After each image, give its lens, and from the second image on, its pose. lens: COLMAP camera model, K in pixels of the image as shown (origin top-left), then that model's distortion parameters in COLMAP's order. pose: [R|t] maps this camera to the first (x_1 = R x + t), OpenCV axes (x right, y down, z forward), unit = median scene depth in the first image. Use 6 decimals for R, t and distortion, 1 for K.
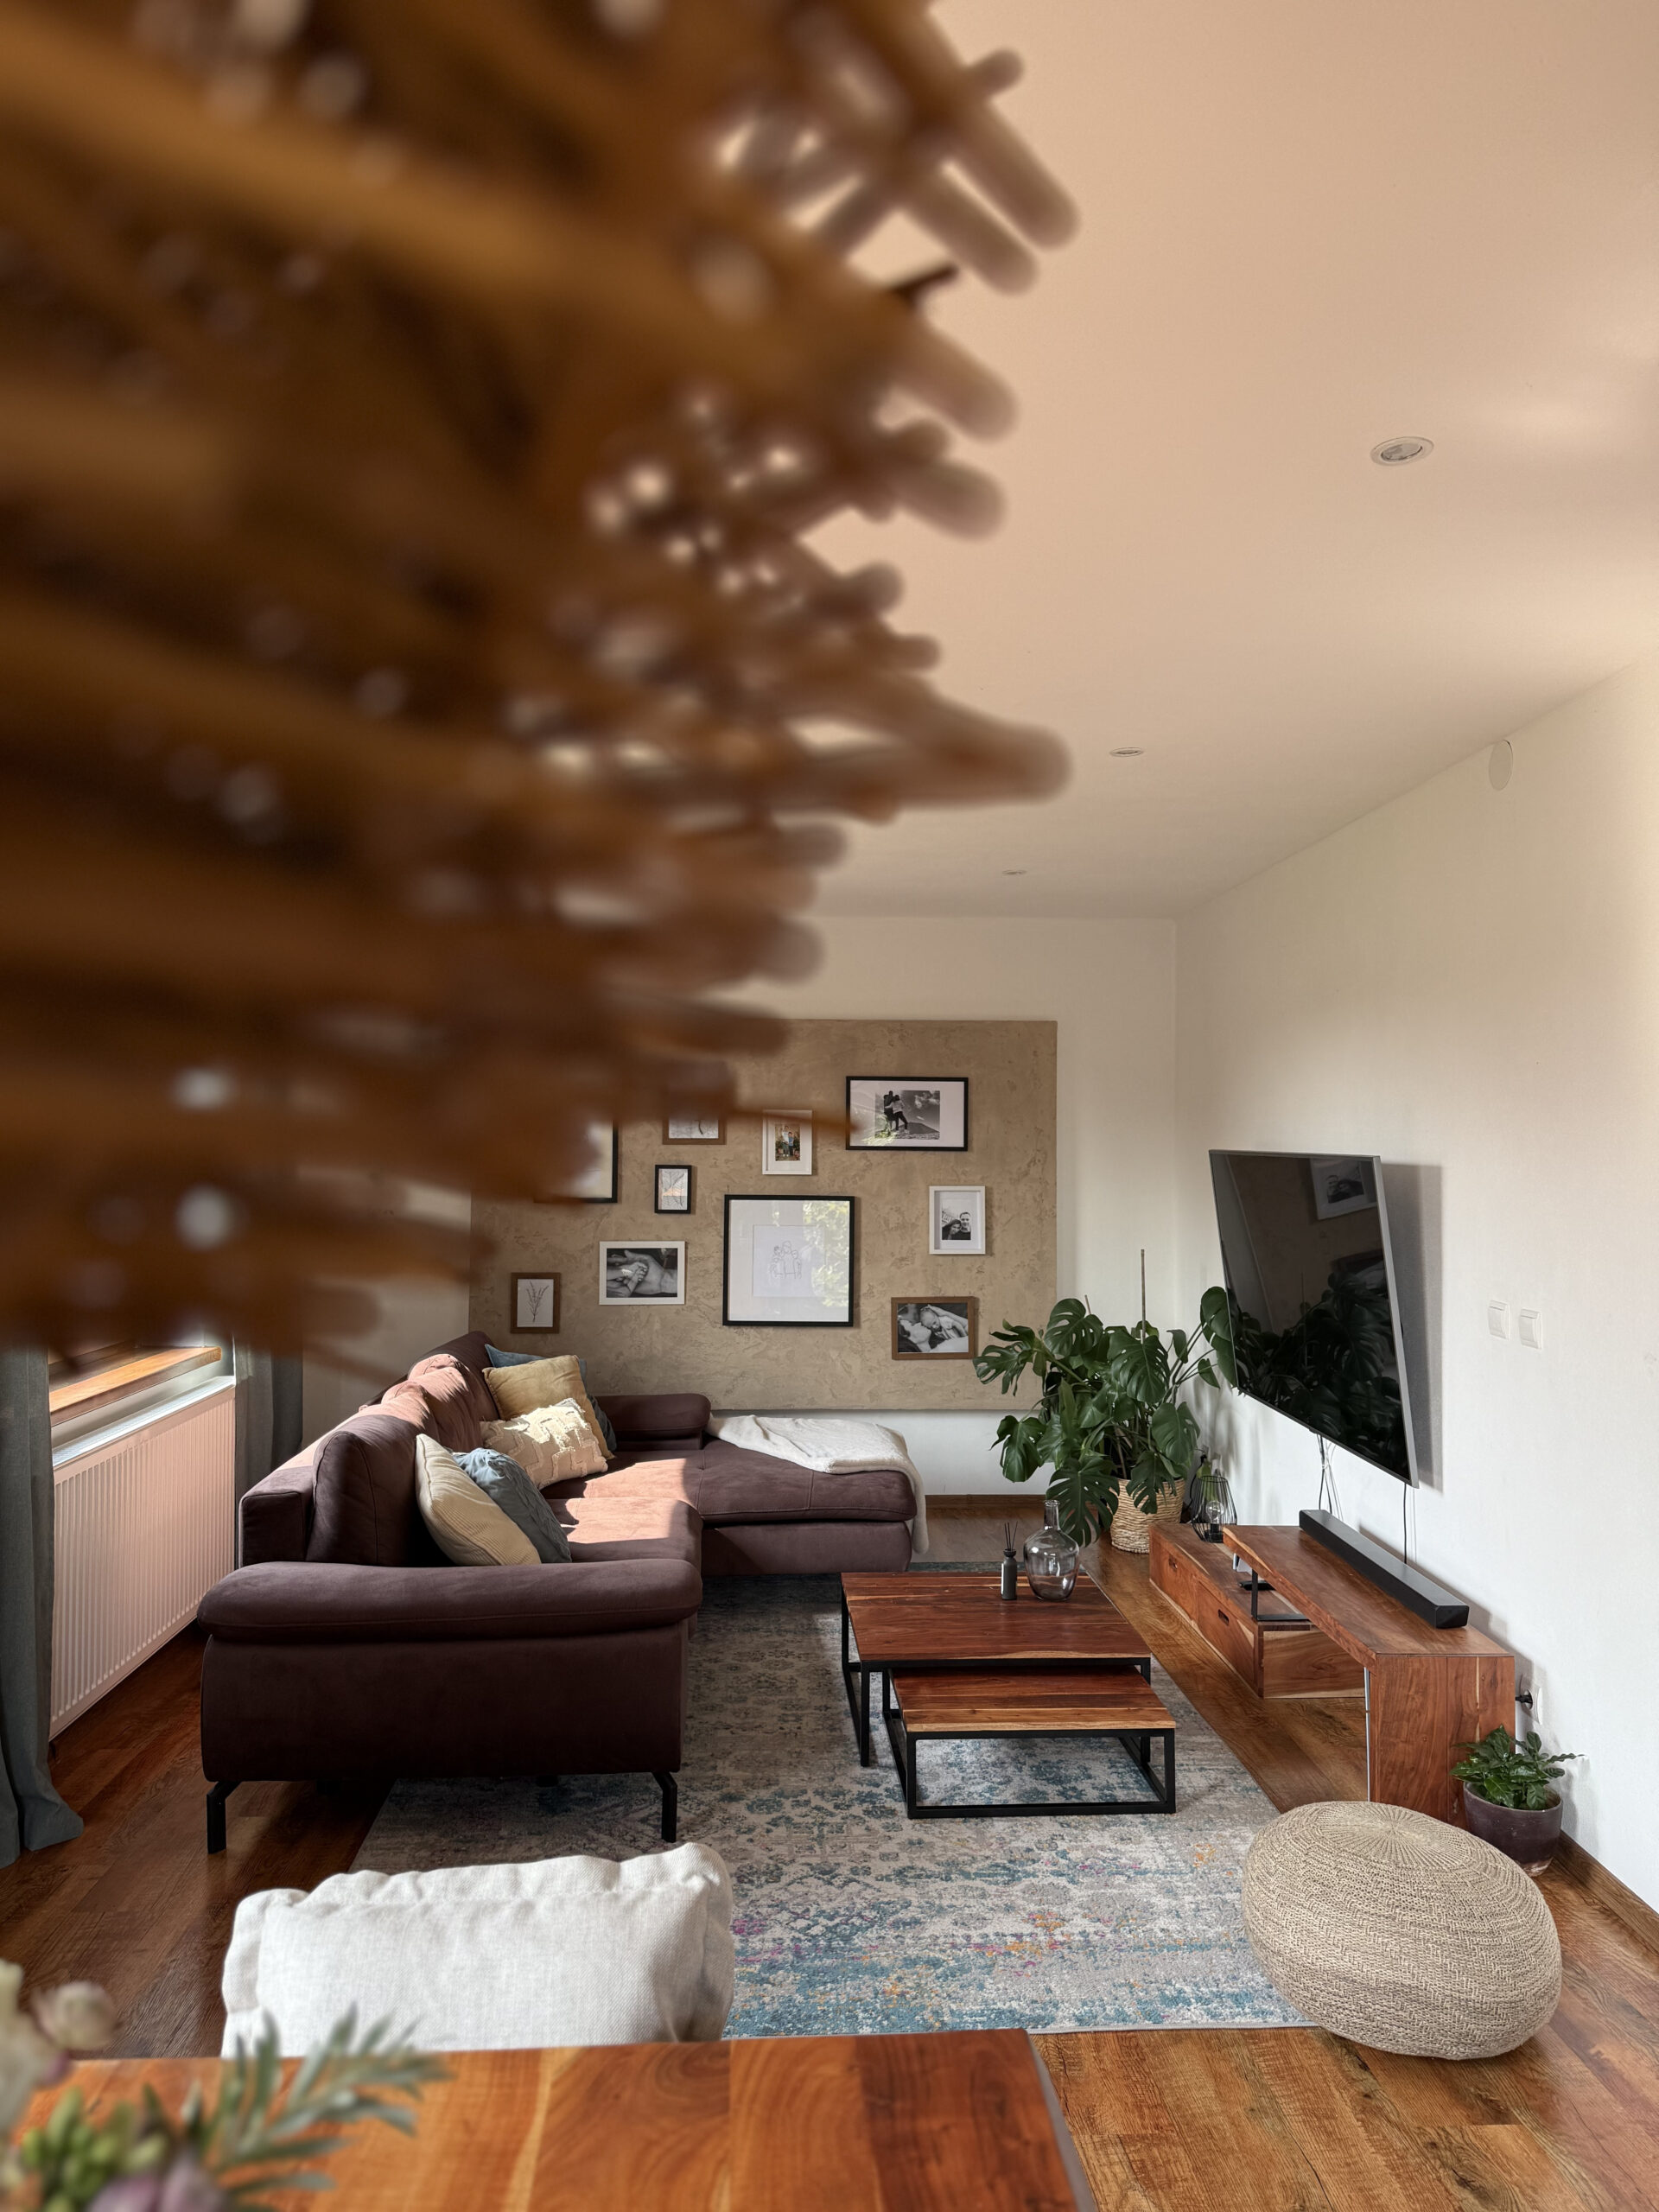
lens RADIAL K [[1531.0, 0, 833.1], [0, 1531.0, 1113.3], [0, 0, 1]] dist [0.138118, -0.195527]
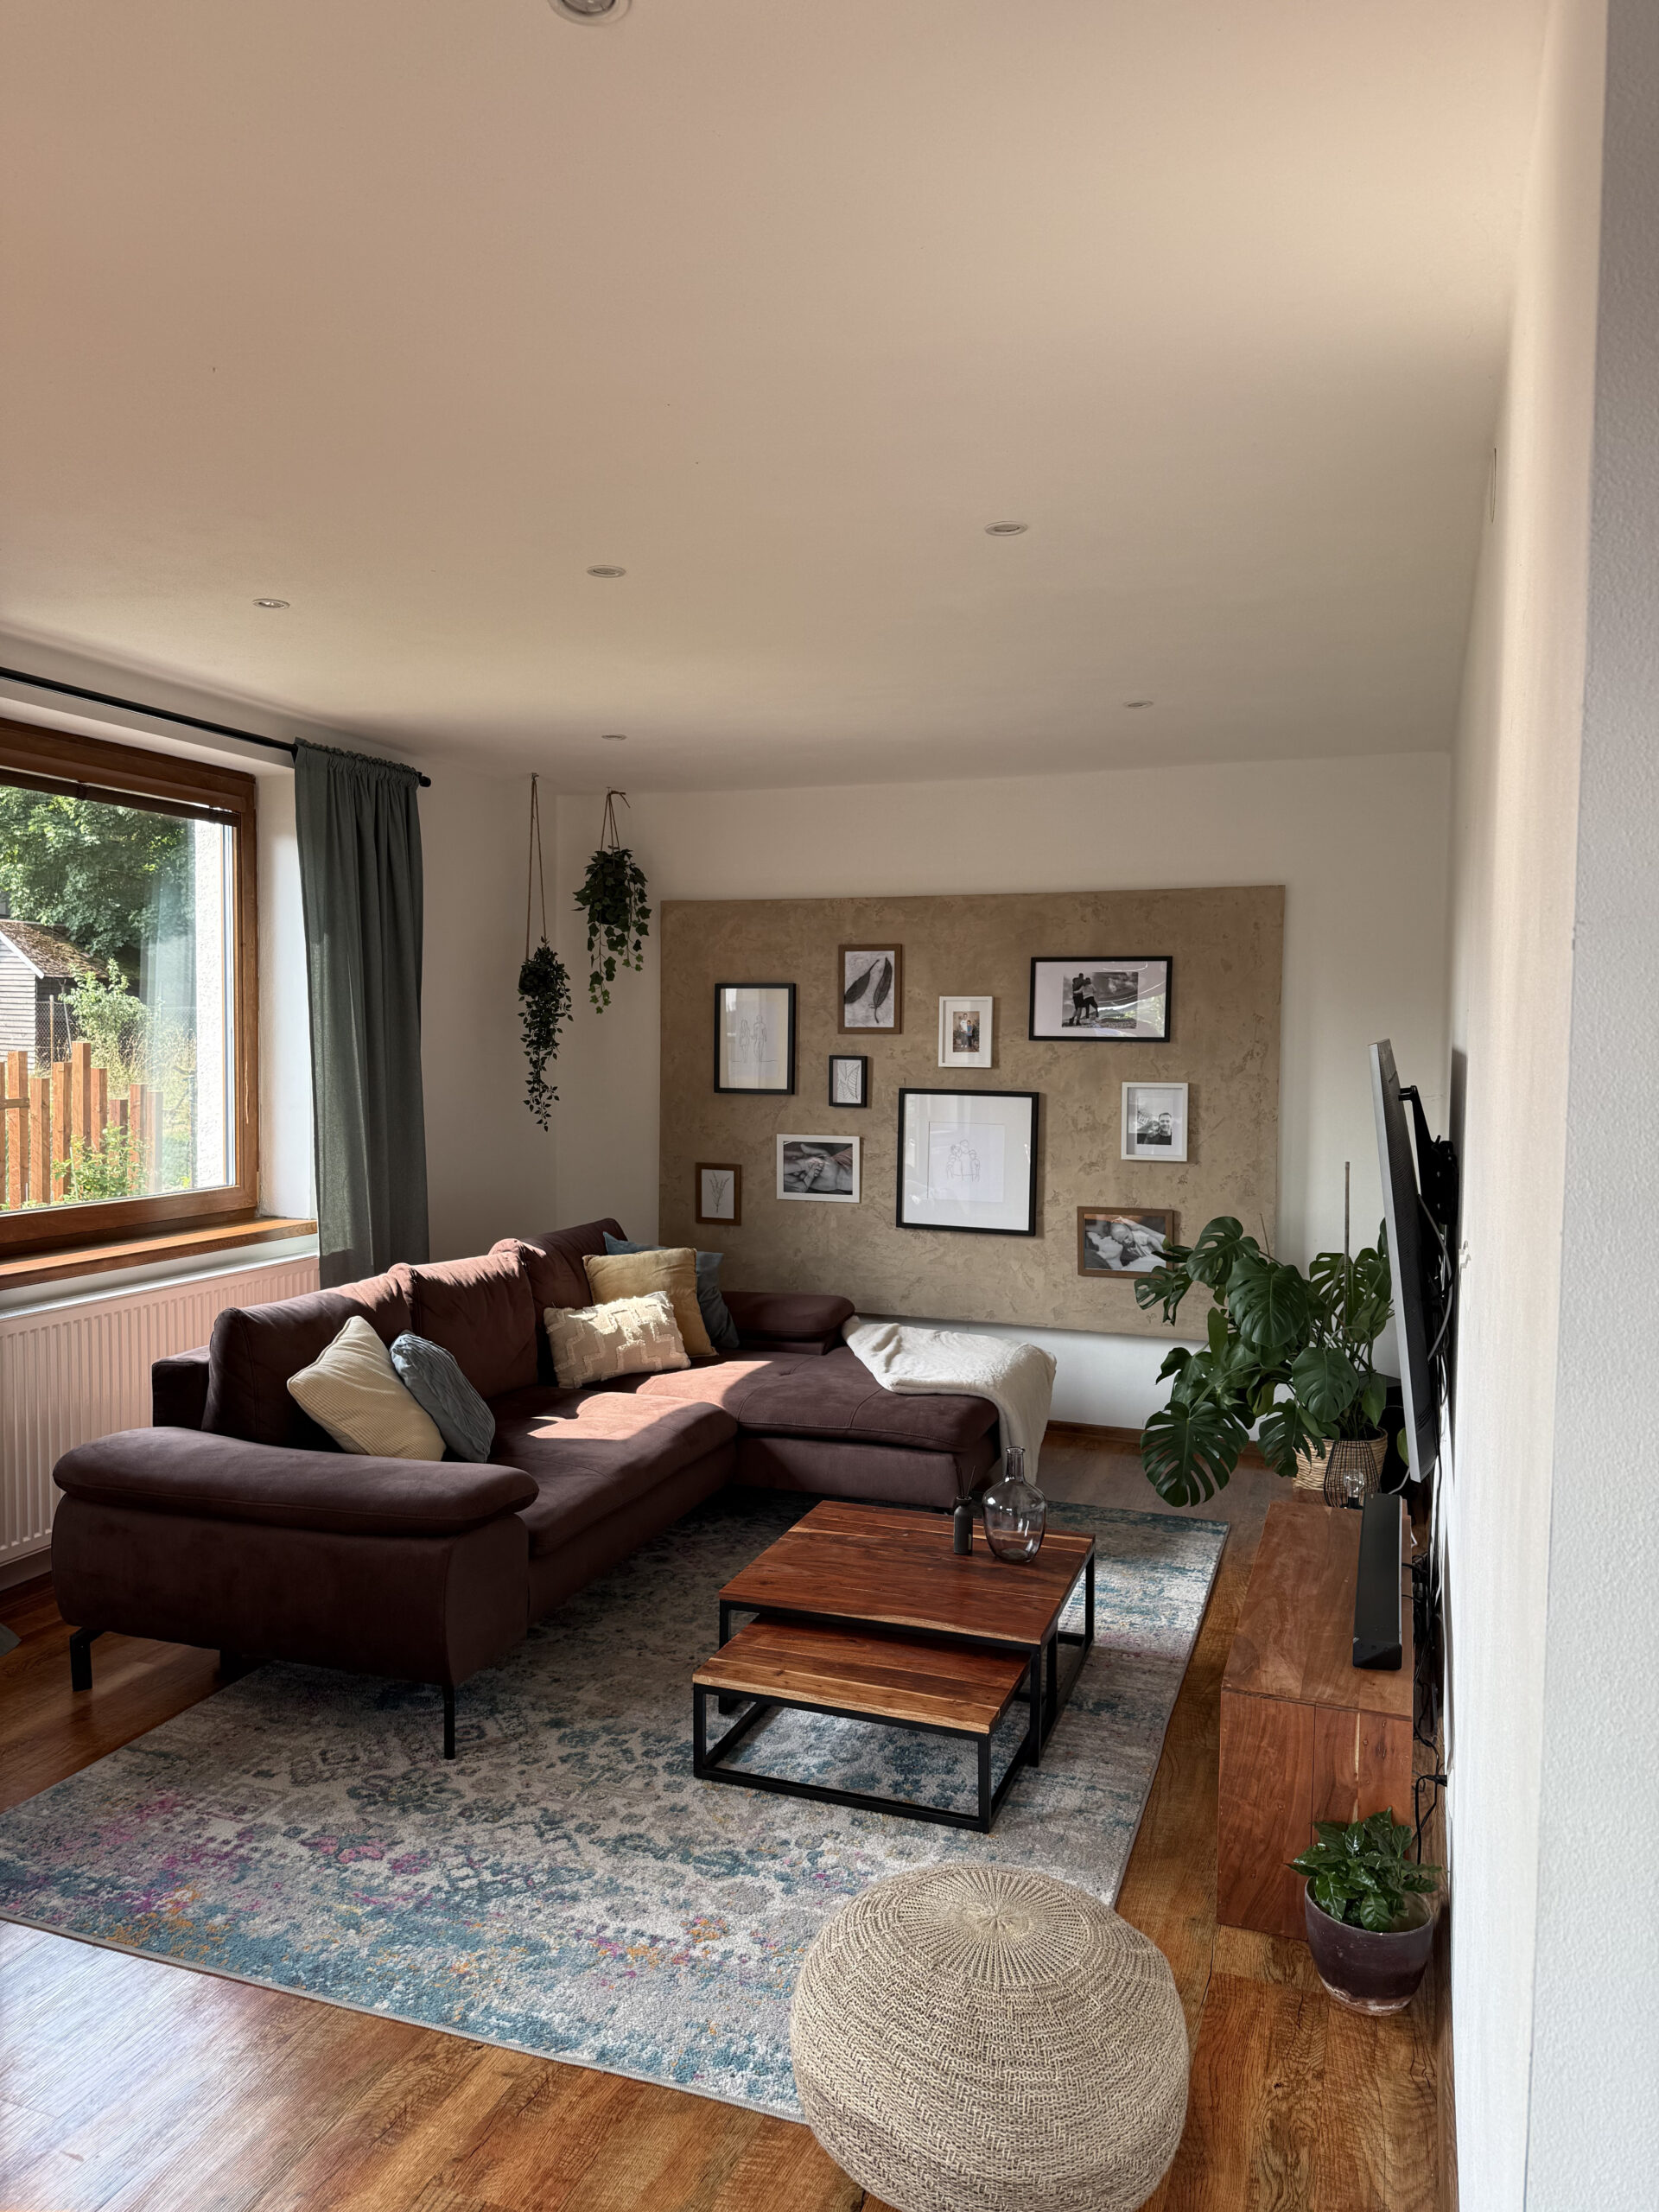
lens RADIAL K [[1531.0, 0, 833.1], [0, 1531.0, 1113.3], [0, 0, 1]] dist [0.138118, -0.195527]
pose [[0.922728, 0.023187, -0.384753, 0.298706], [0.002278, 0.997844, 0.065598, 0.008815], [0.385444, -0.061406, 0.920686, 0.153794]]
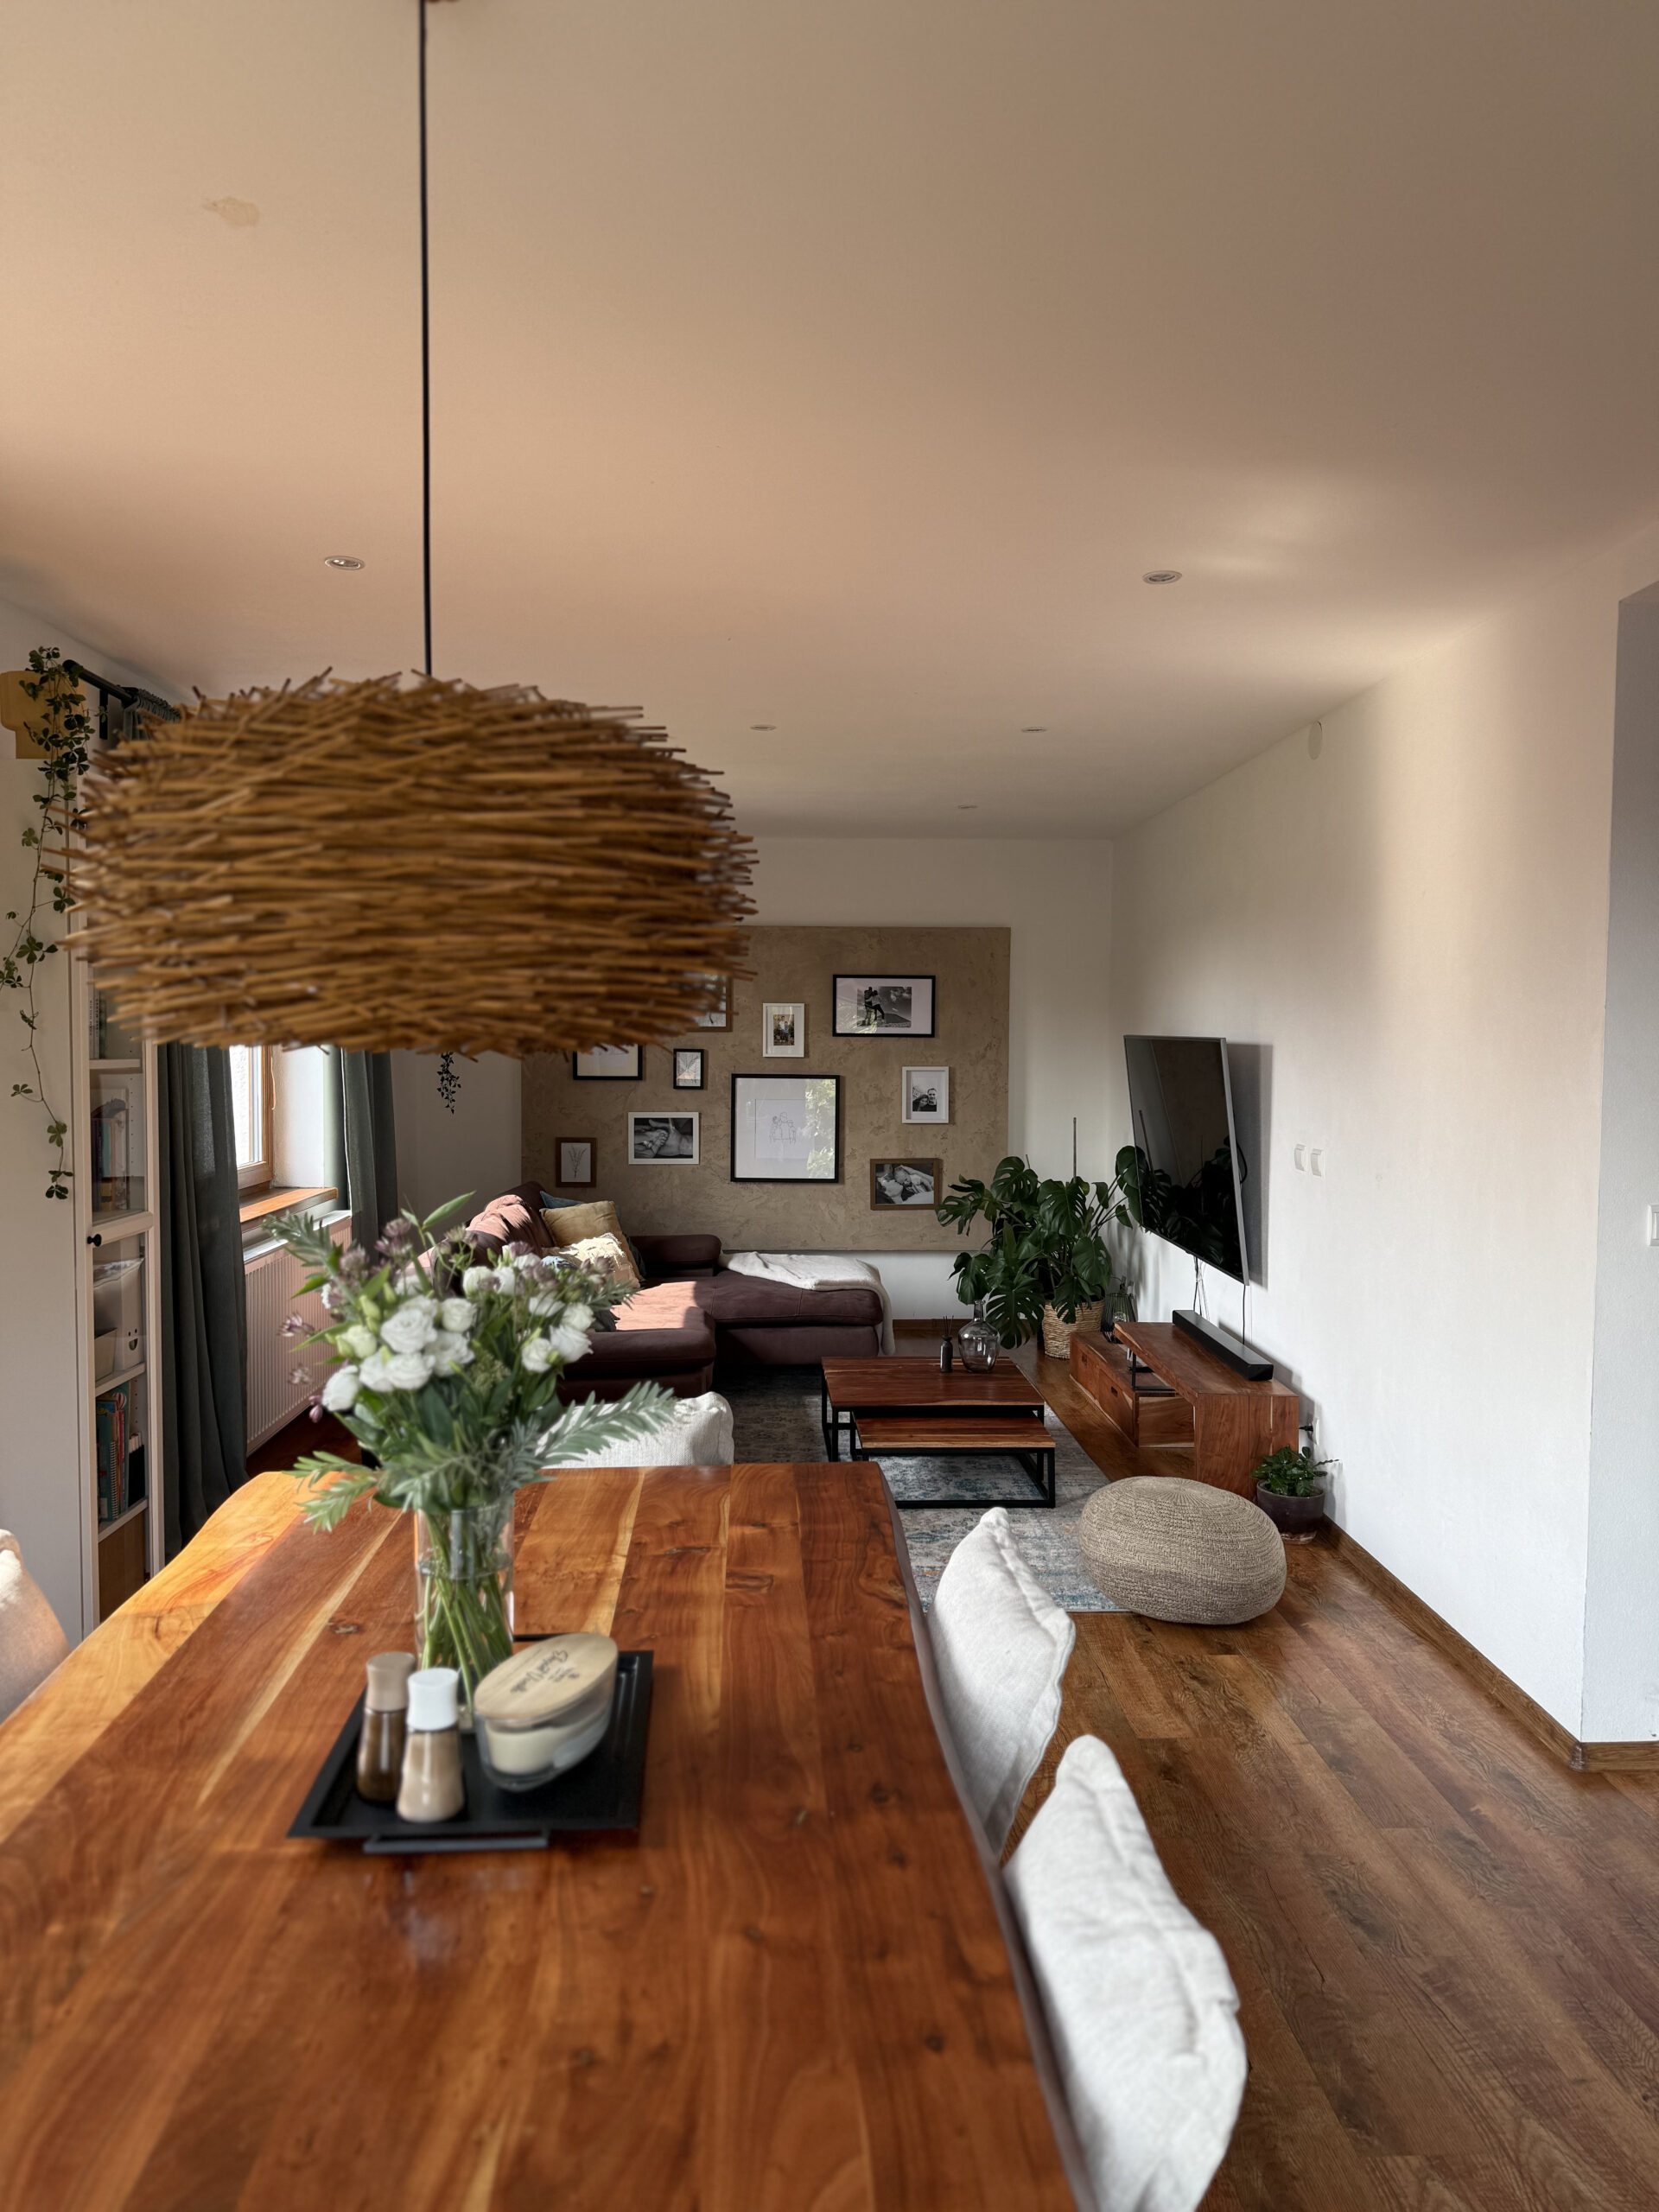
lens RADIAL K [[1531.0, 0, 833.1], [0, 1531.0, 1113.3], [0, 0, 1]] dist [0.138118, -0.195527]
pose [[0.999980, 0.000579, -0.006320, 0.019574], [-0.000131, 0.997501, 0.070649, -0.000938], [0.006345, -0.070647, 0.997481, -0.238688]]
